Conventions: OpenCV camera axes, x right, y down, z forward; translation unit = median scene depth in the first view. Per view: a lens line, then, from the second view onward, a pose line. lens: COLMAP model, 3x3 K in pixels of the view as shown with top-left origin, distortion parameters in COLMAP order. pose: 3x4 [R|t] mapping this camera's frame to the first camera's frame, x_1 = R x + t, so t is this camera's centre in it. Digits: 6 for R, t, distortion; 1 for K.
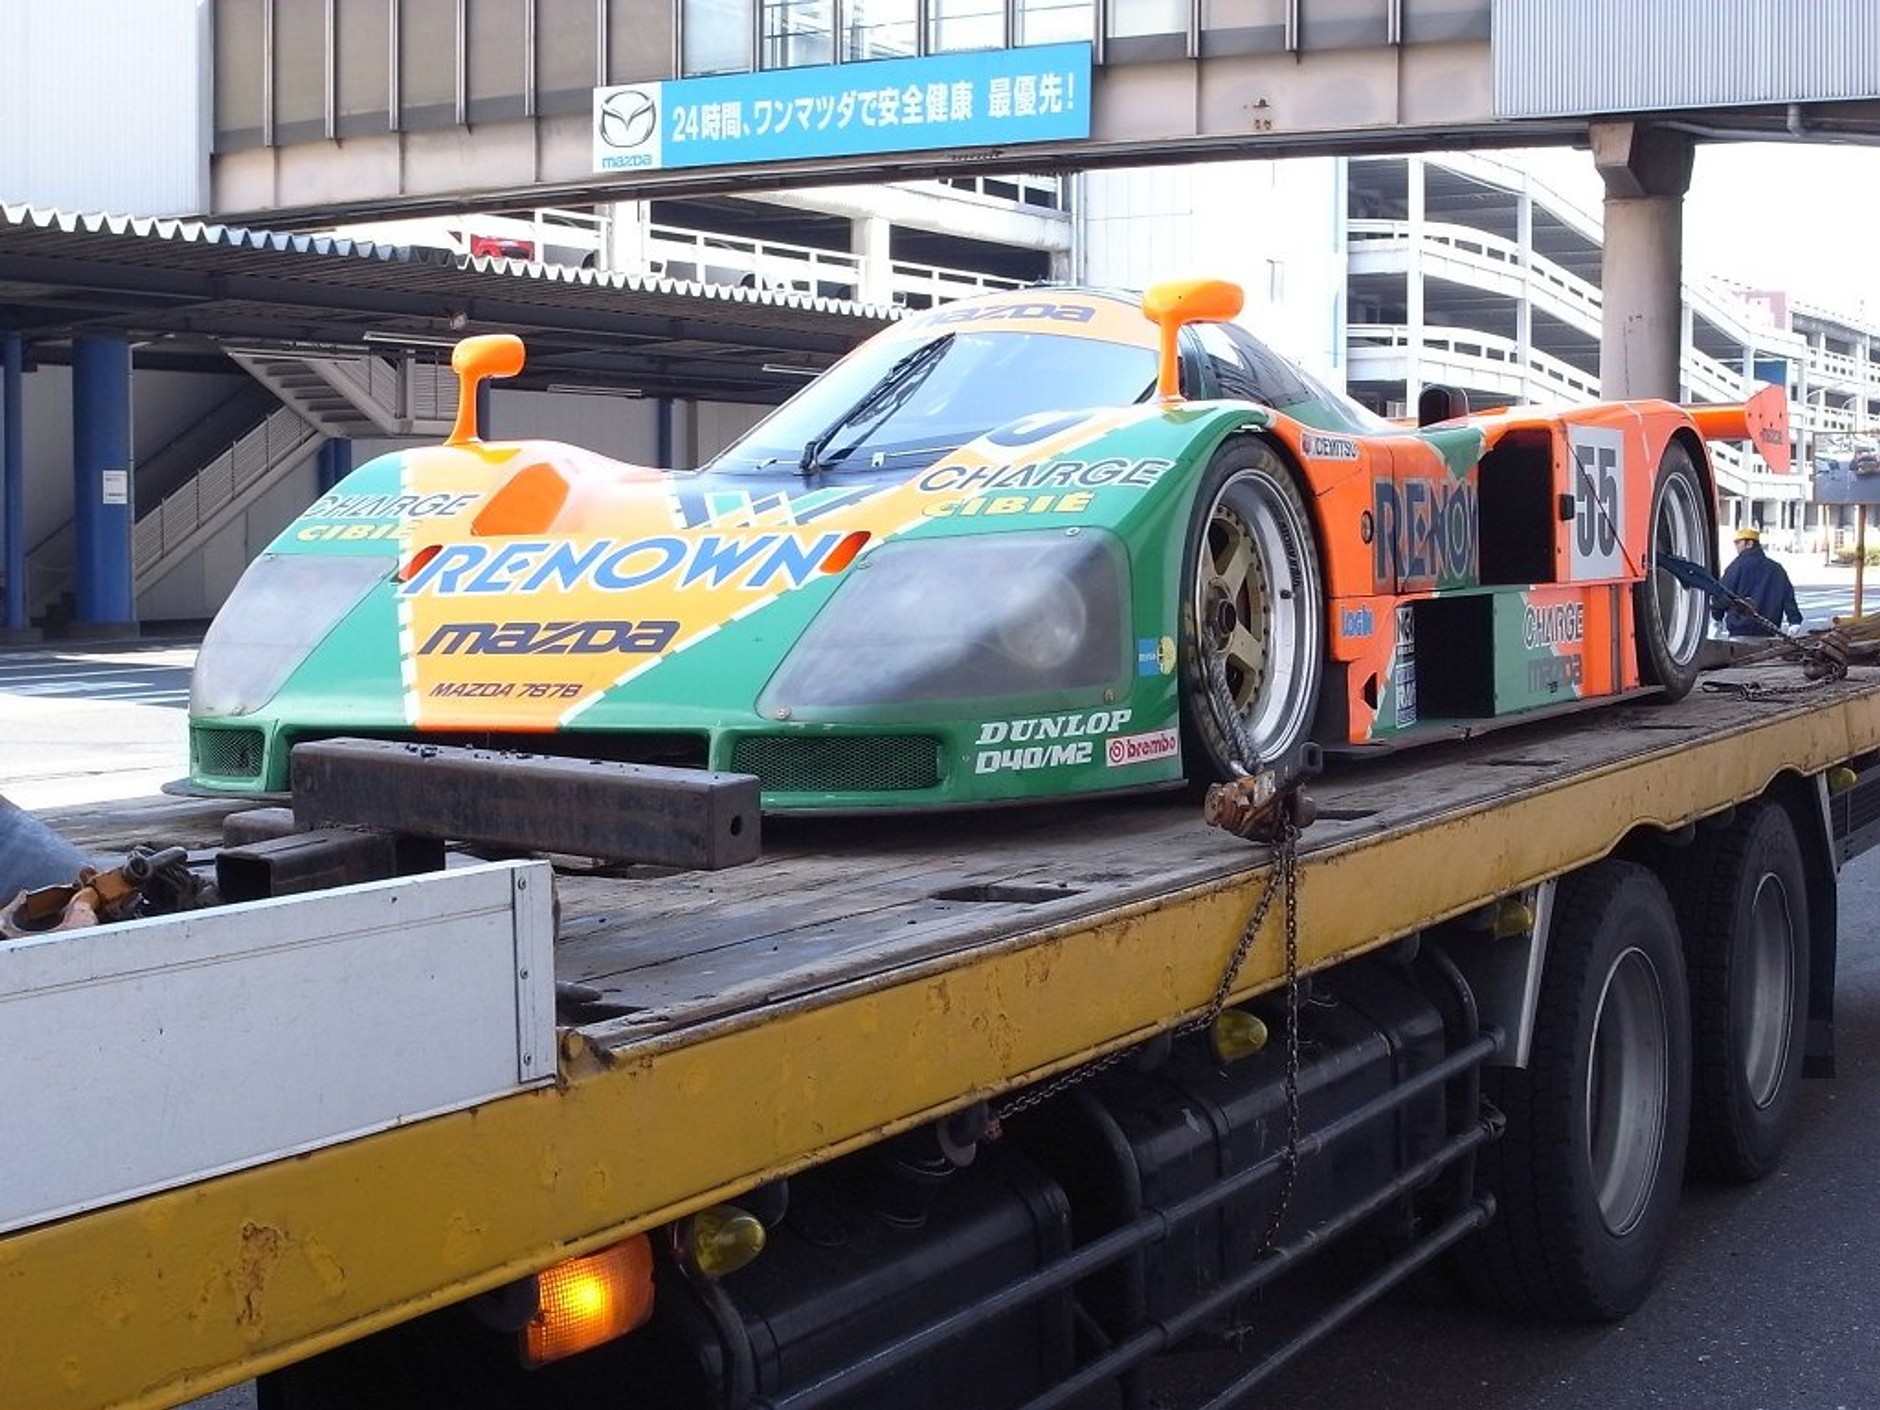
lens RADIAL K [[2672.7, 0, 940.0], [0, 2672.7, 705.0], [0, 0, 1]] dist [-0.054364, -0.028889]
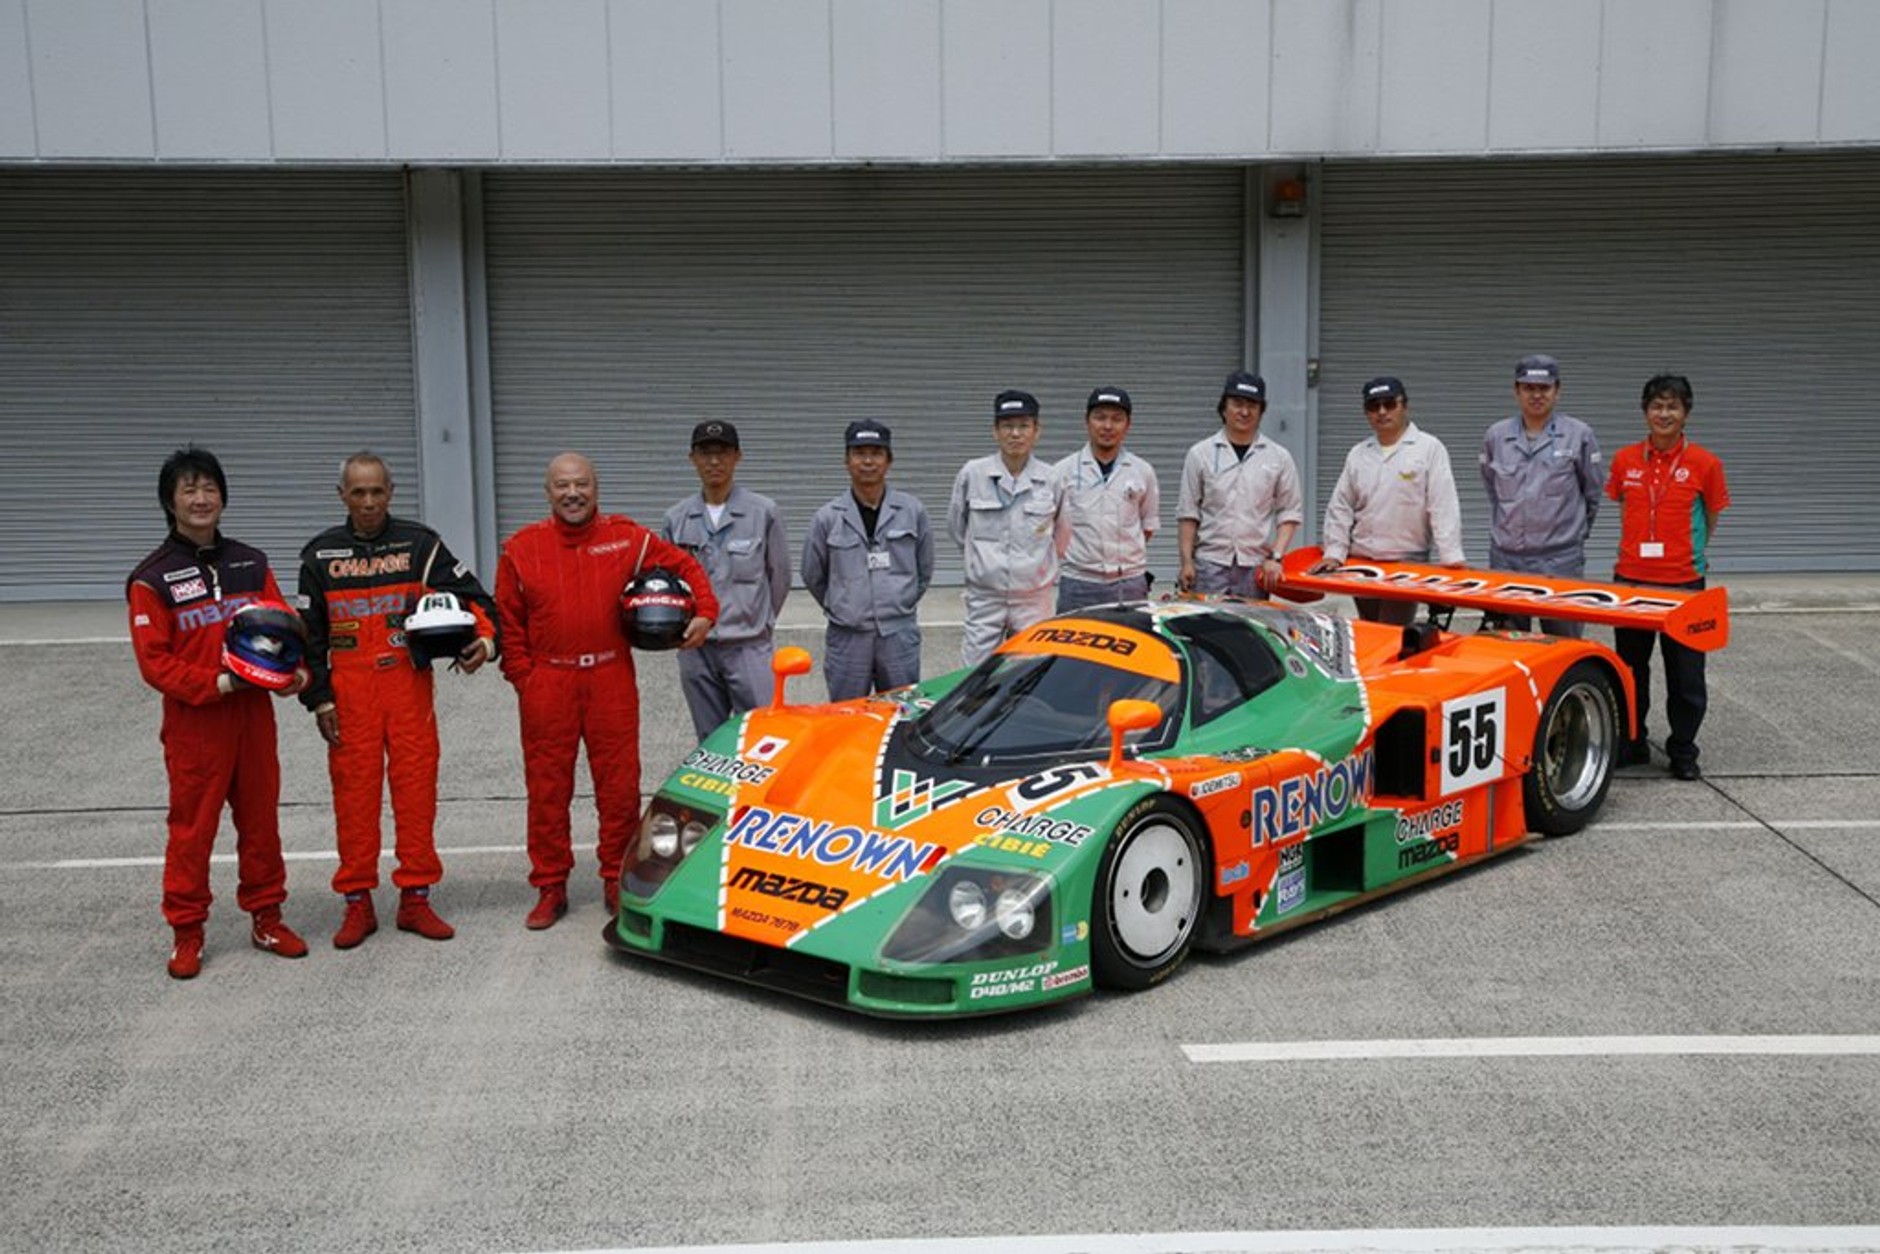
lens RADIAL K [[2841.3, 0, 940.0], [0, 2841.3, 627.0], [0, 0, 1]] dist [0.138766, 0.018520]
pose [[0.979333, 0.048926, -0.196247, 0.368490], [-0.025908, 0.992653, 0.118189, -0.468710], [0.200588, -0.110663, 0.973406, -1.018291]]
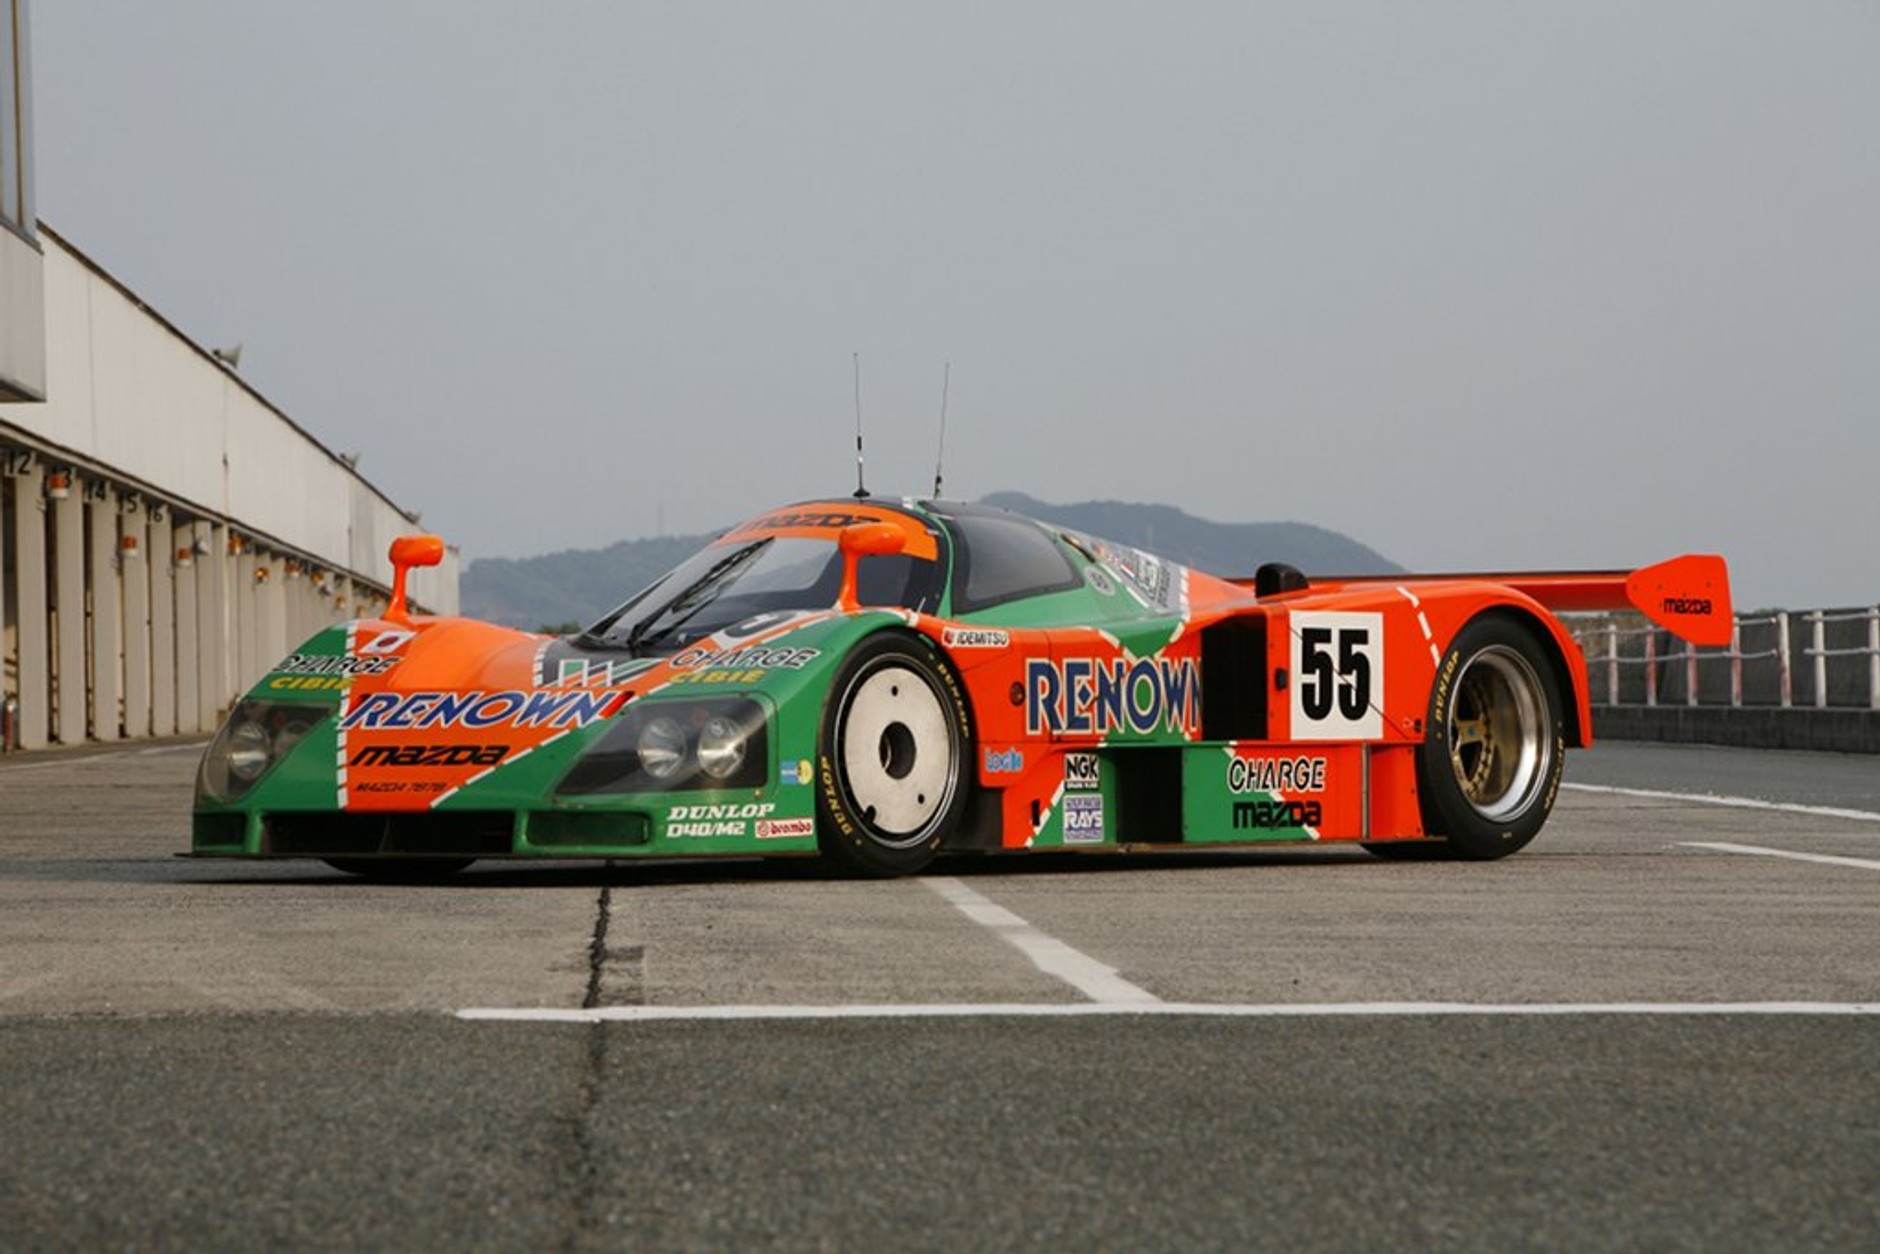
lens RADIAL K [[8409.2, 0, 1001.6], [0, 8409.2, 627.7], [0, 0, 1]] dist [0.260982, 2.156493]
pose [[0.990390, 0.018107, -0.137114, 0.847888], [-0.027054, 0.997604, -0.063670, 0.202365], [0.135633, 0.066768, 0.988507, -3.782882]]
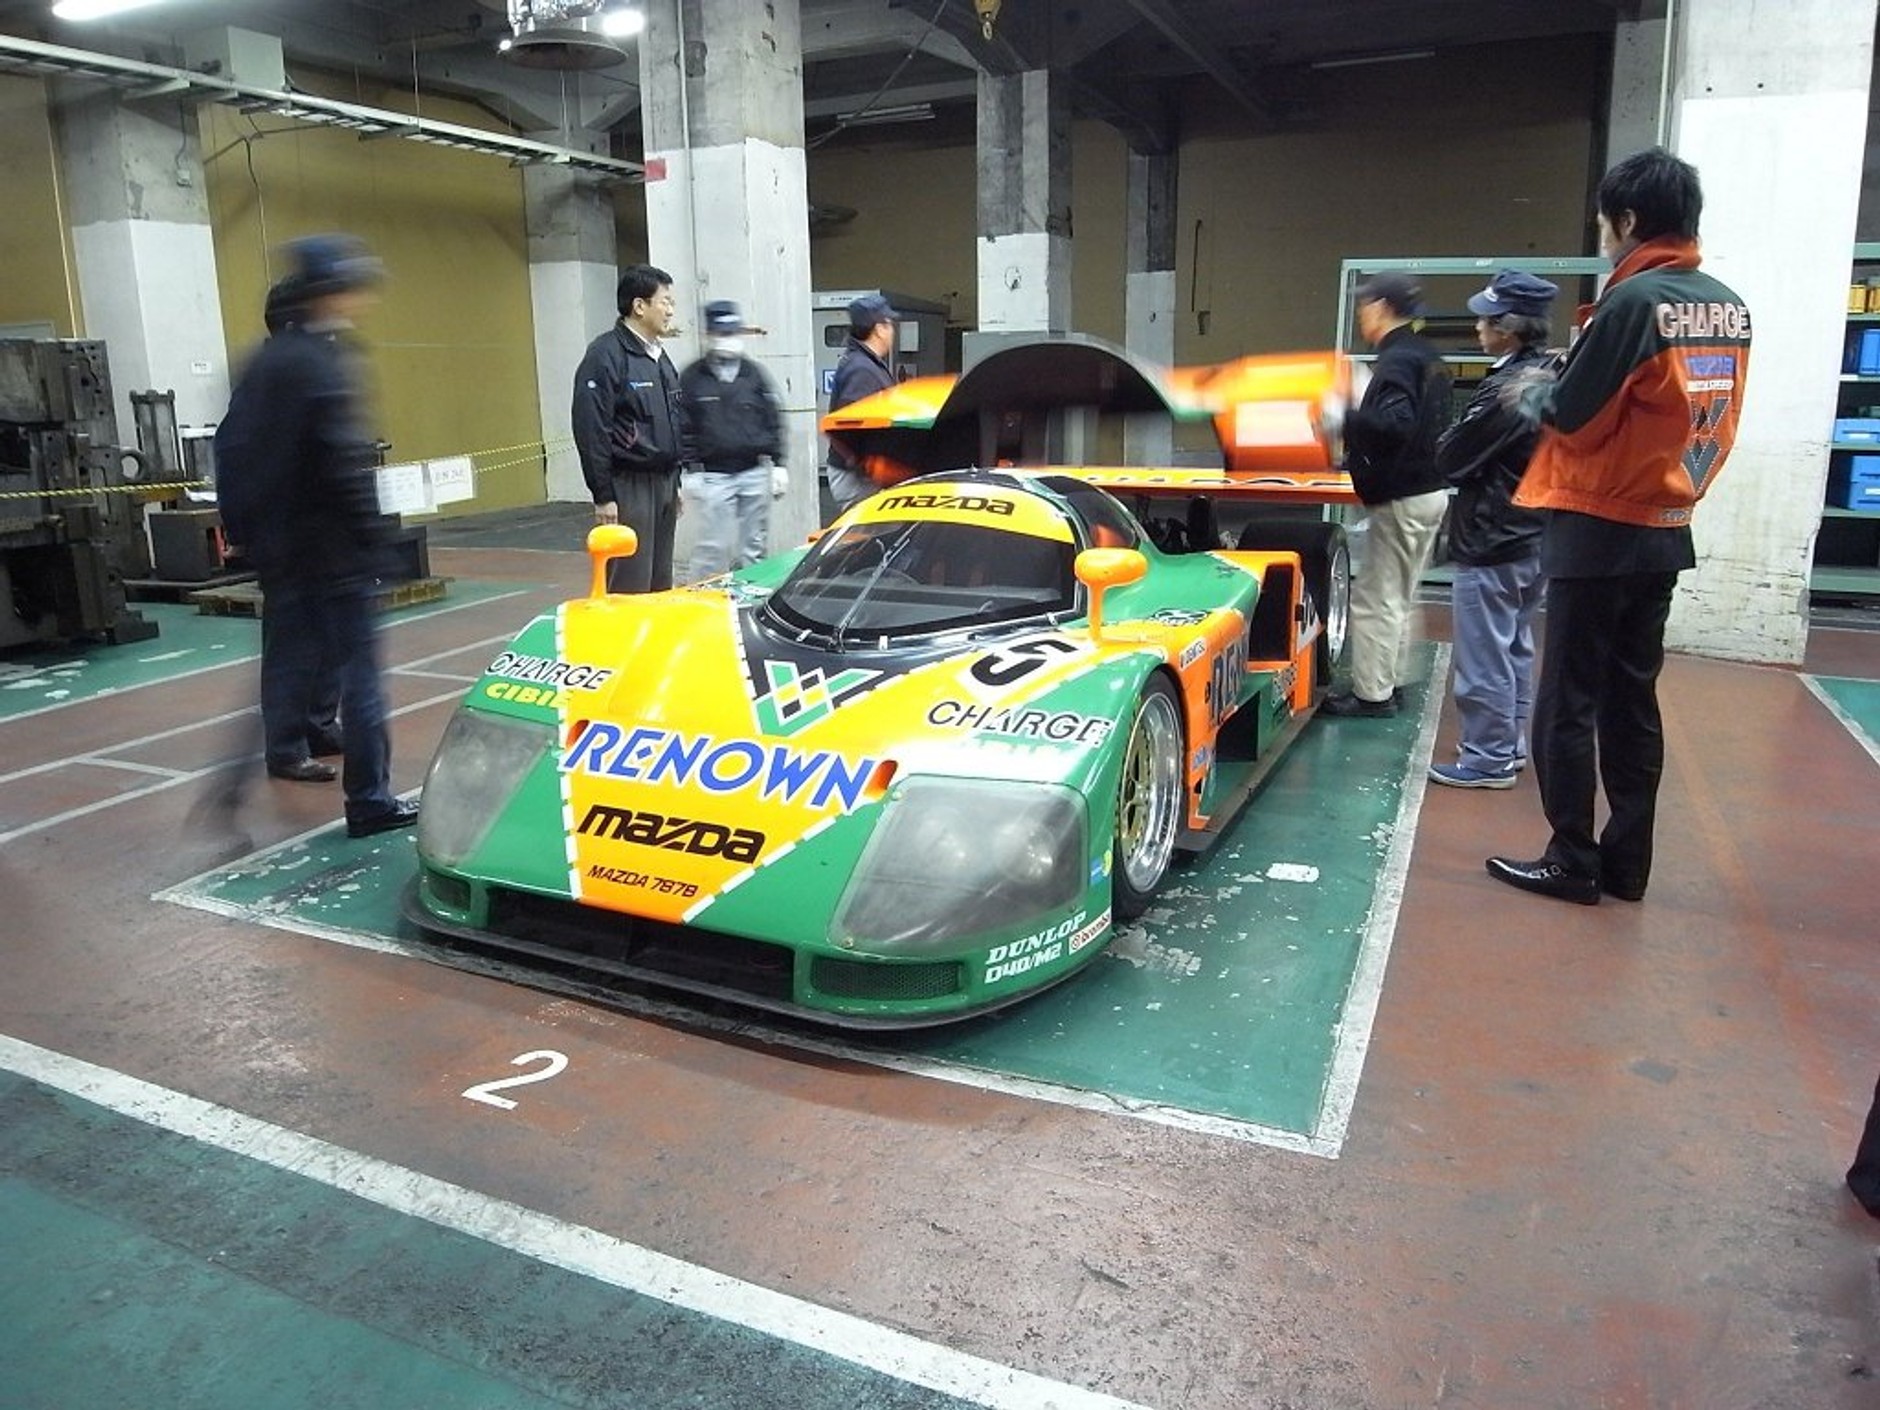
lens RADIAL K [[1317.9, 0, 914.1], [0, 1317.9, 705.6], [0, 0, 1]] dist [-0.010759, -0.000978]
pose [[0.997806, -0.006065, 0.065921, -0.061822], [-0.006713, 0.981391, 0.191902, -0.225136], [-0.065858, -0.191923, 0.979198, 0.310996]]
